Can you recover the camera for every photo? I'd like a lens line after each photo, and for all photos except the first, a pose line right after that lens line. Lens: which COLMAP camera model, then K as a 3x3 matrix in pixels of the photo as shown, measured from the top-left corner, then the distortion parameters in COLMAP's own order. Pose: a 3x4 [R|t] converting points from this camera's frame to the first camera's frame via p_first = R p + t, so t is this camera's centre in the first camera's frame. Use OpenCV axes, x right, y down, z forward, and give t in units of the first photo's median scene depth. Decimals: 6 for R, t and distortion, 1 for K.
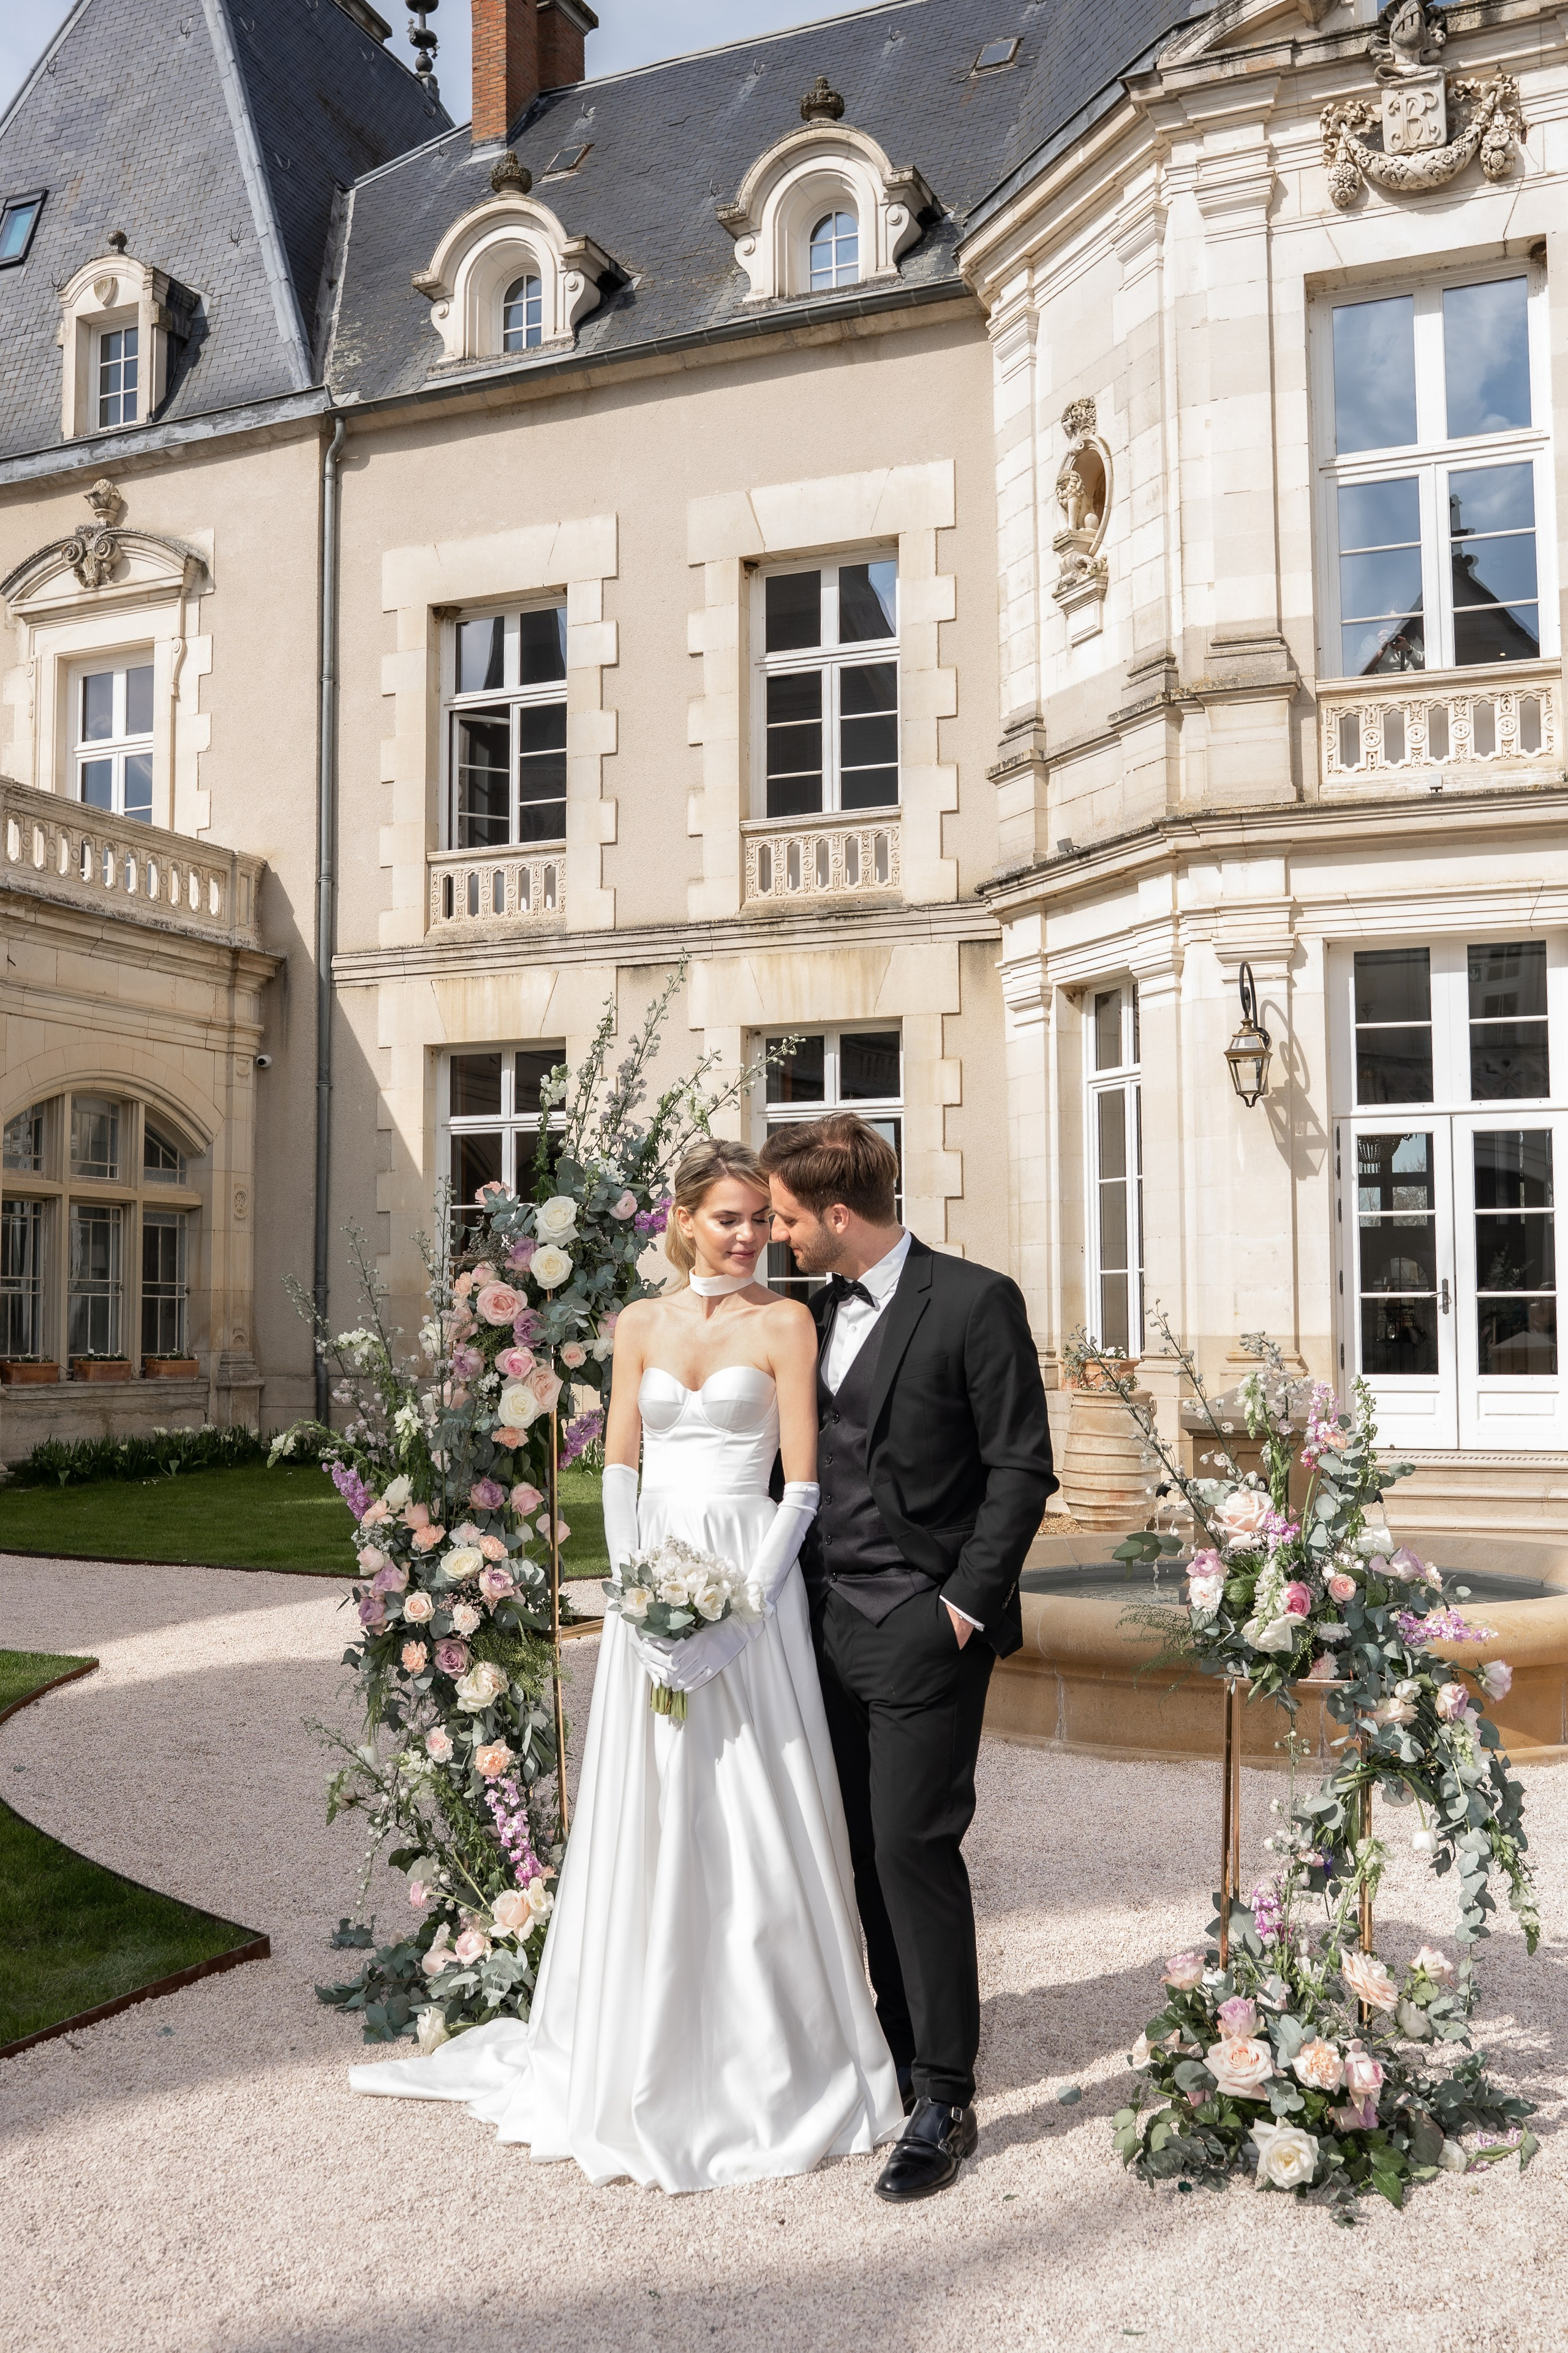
lens RADIAL K [[2243.7, 0, 784.5], [0, 2243.7, 1170.3], [0, 0, 1]] dist [-0.049470, 0.000000]
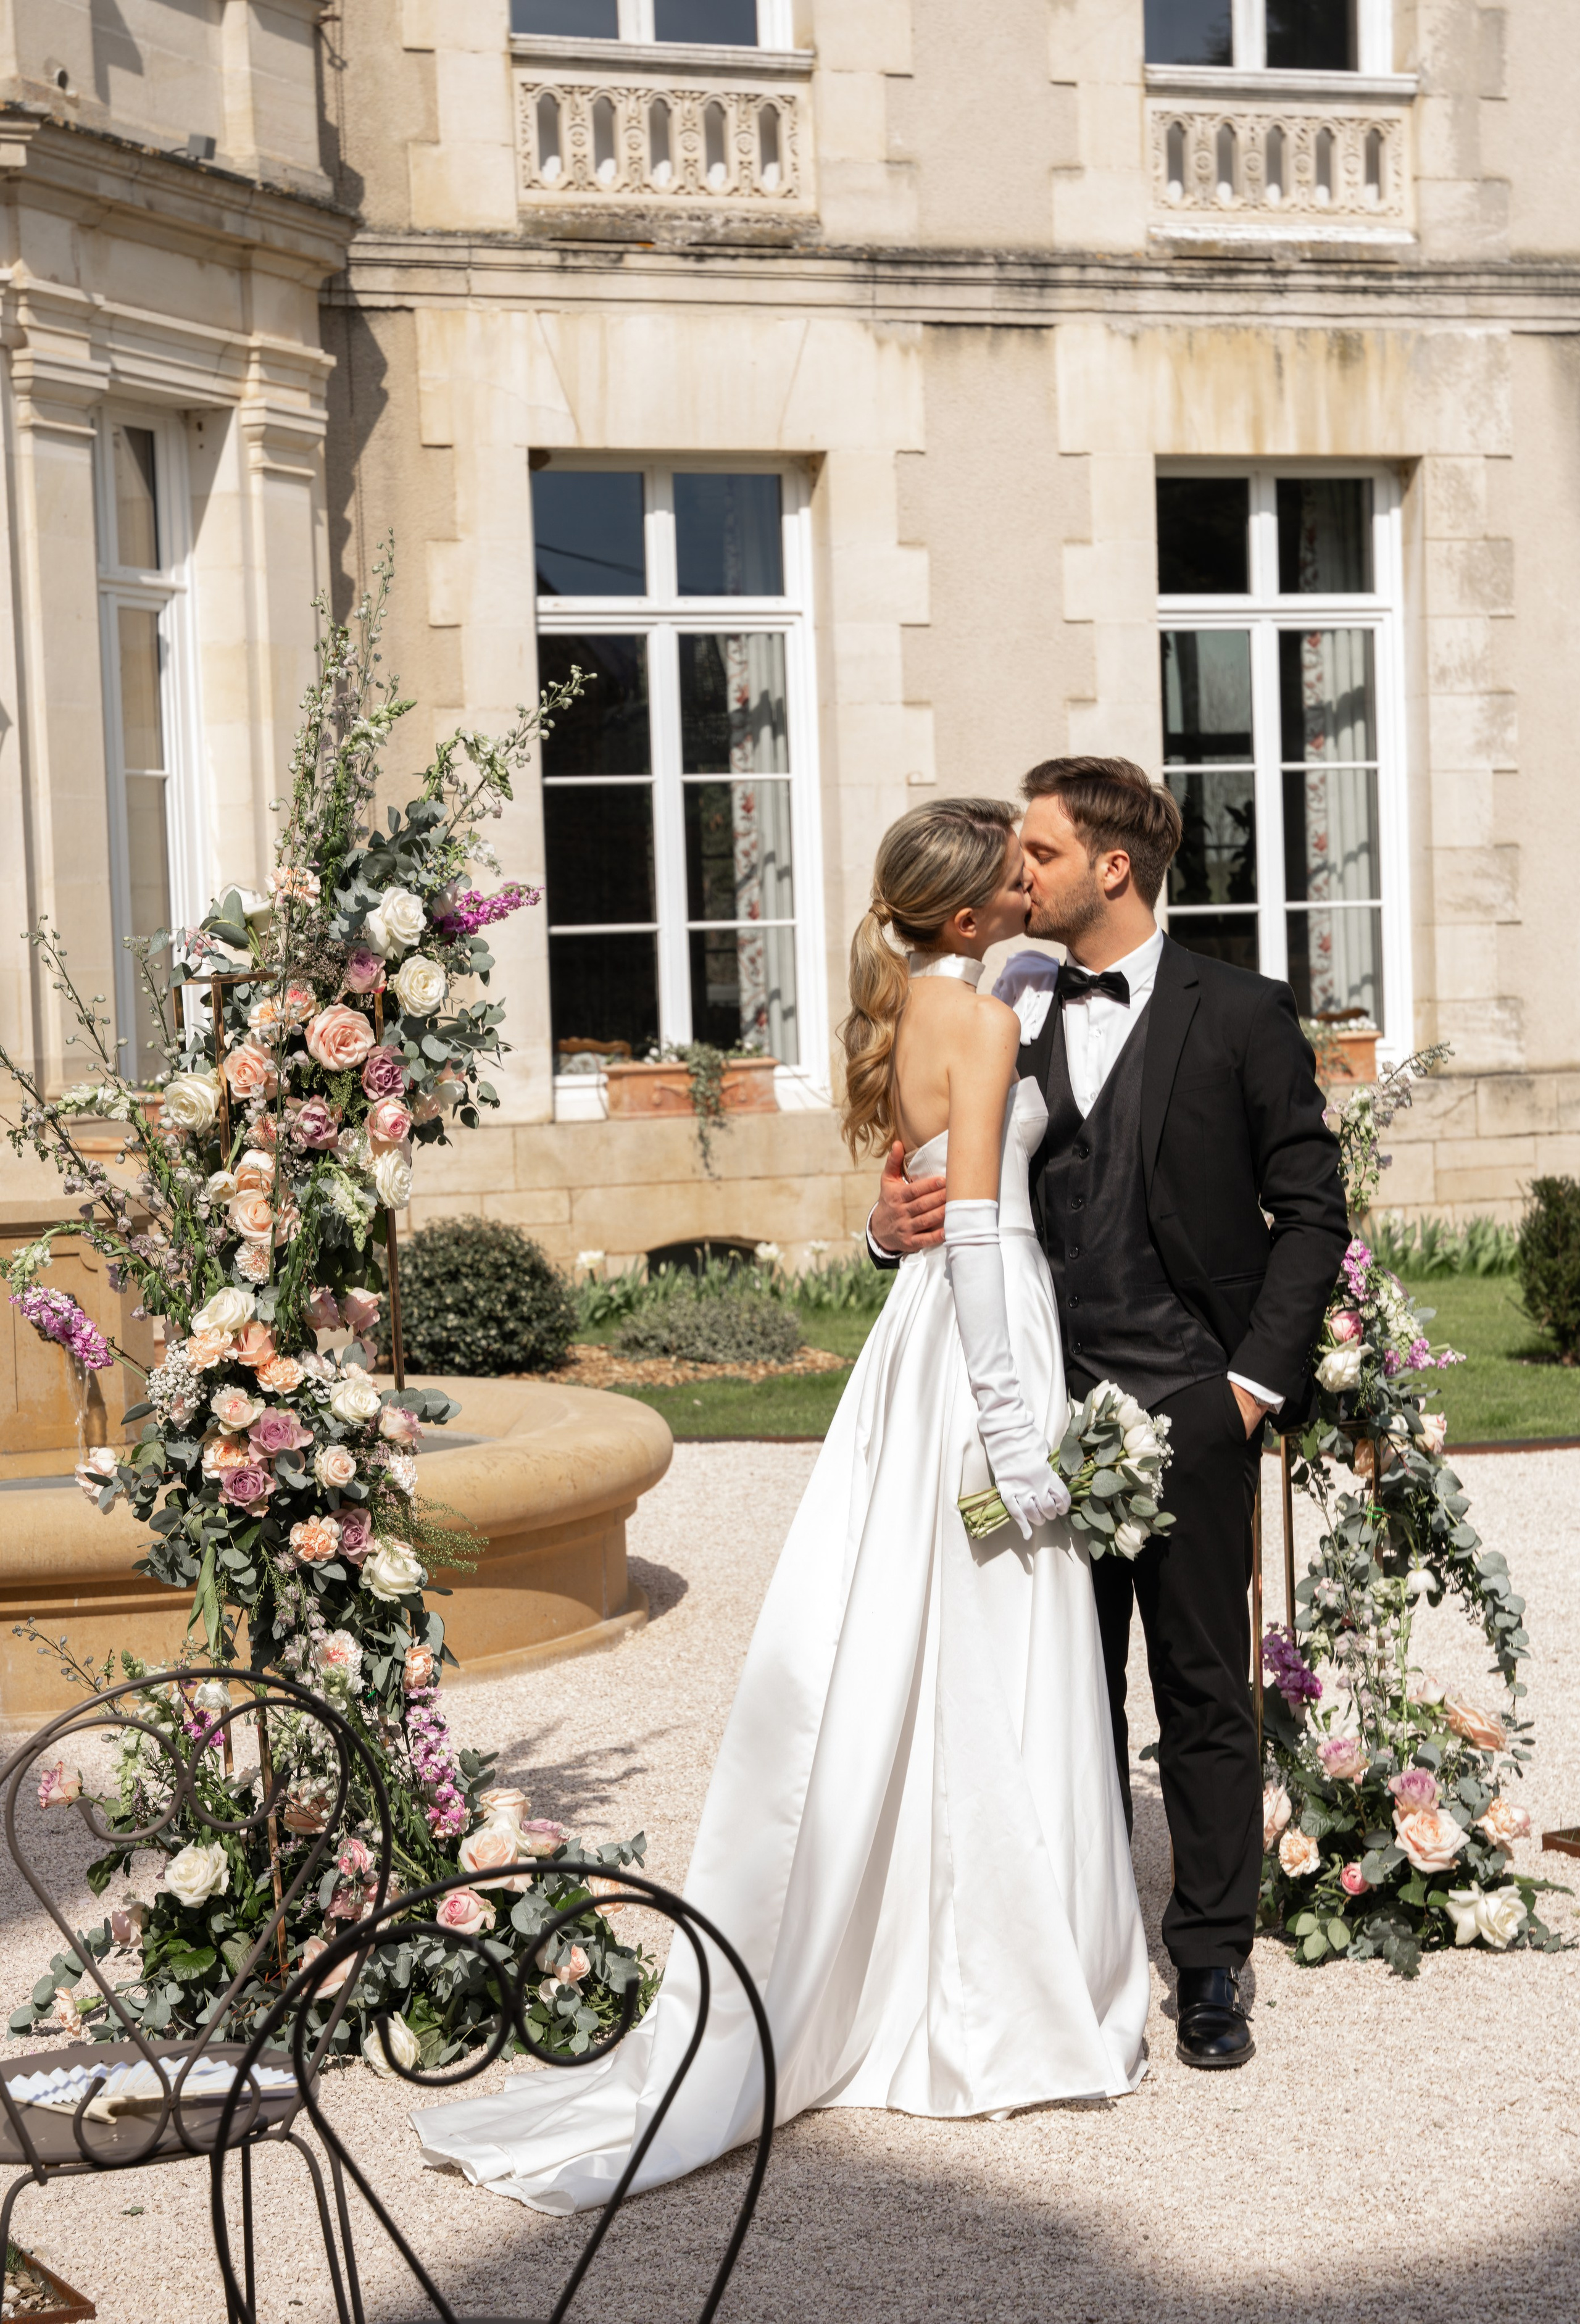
lens RADIAL K [[4680.8, 0, 792.0], [0, 4680.8, 1152.9], [0, 0, 1]] dist [0.278211, 0.000000]
pose [[0.690663, -0.047269, 0.721630, -0.322714], [-0.017058, 0.996519, 0.081601, -0.008223], [-0.722975, -0.068668, 0.687453, -0.036453]]
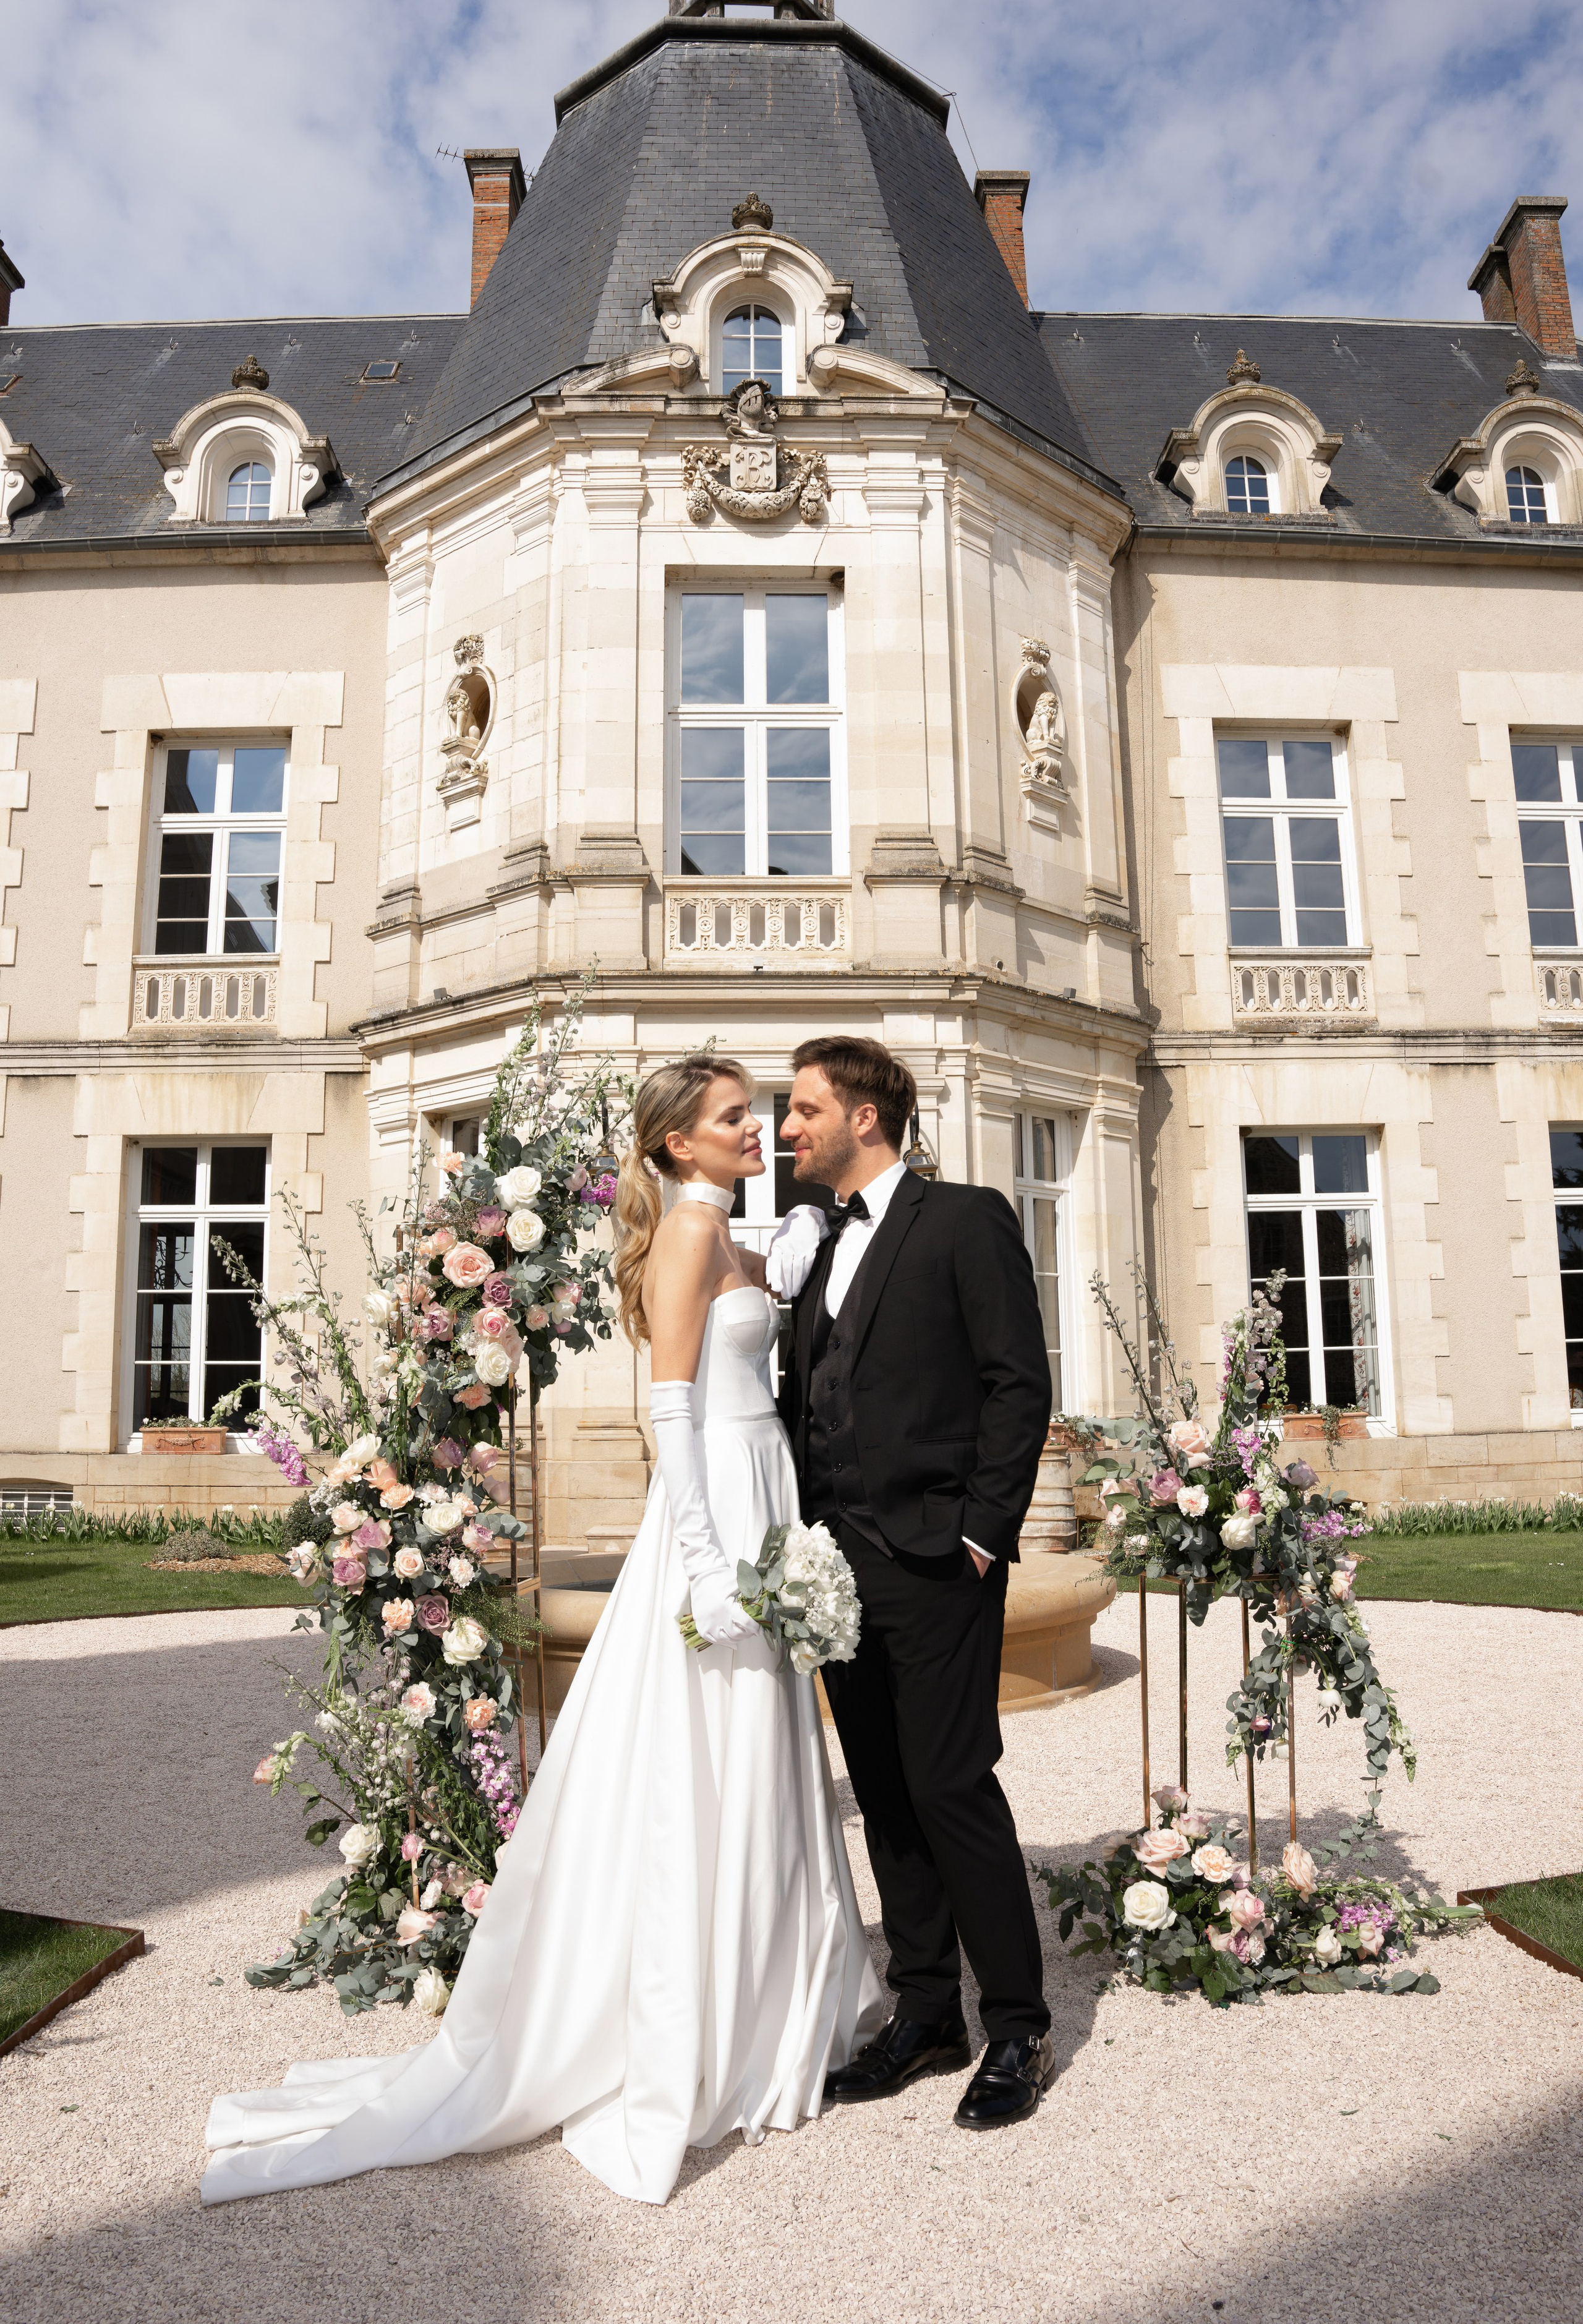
lens RADIAL K [[1841.2, 0, 828.6], [0, 1841.2, 1092.0], [0, 0, 1]] dist [-0.176982, 0.129752]
pose [[0.904830, 0.066320, 0.420577, -0.097534], [-0.015634, 0.992303, -0.122839, 0.023796], [-0.425487, 0.104573, 0.898902, 0.051426]]
